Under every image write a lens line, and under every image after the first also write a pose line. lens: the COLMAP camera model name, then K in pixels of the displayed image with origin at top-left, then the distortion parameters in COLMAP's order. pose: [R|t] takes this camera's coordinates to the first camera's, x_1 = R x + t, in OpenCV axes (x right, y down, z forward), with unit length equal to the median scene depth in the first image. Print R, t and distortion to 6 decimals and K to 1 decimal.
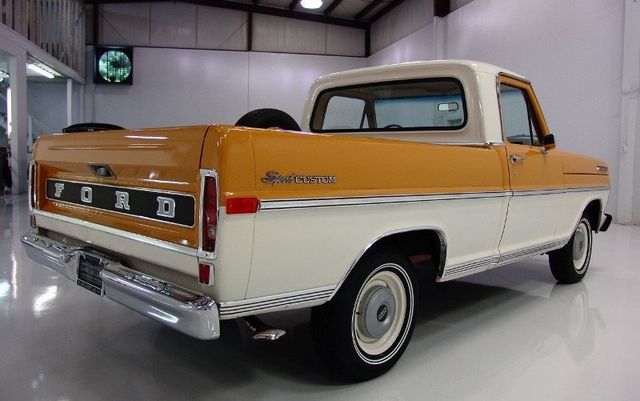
lens RADIAL K [[534.0, 0, 314.4], [0, 534.0, 193.2], [0, 0, 1]] dist [-0.116832, 0.061590]
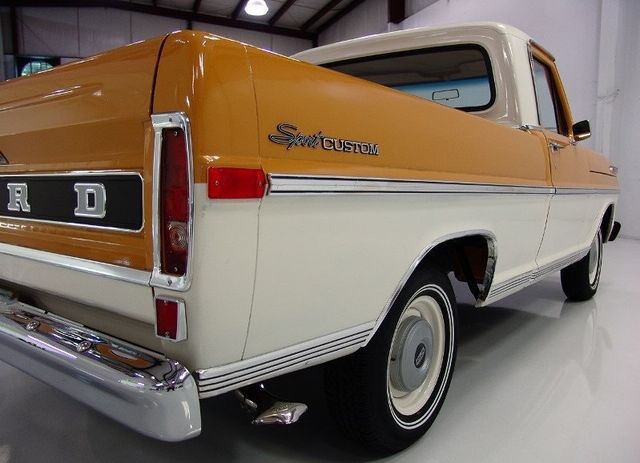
lens RADIAL K [[536.4, 0, 317.5], [0, 536.4, 251.4], [0, 0, 1]] dist [-0.147943, 0.125325]
pose [[0.993683, -0.028321, 0.108595, -0.079491], [0.020836, 0.997368, 0.069447, 0.036966], [-0.110276, -0.066745, 0.991657, 0.326885]]
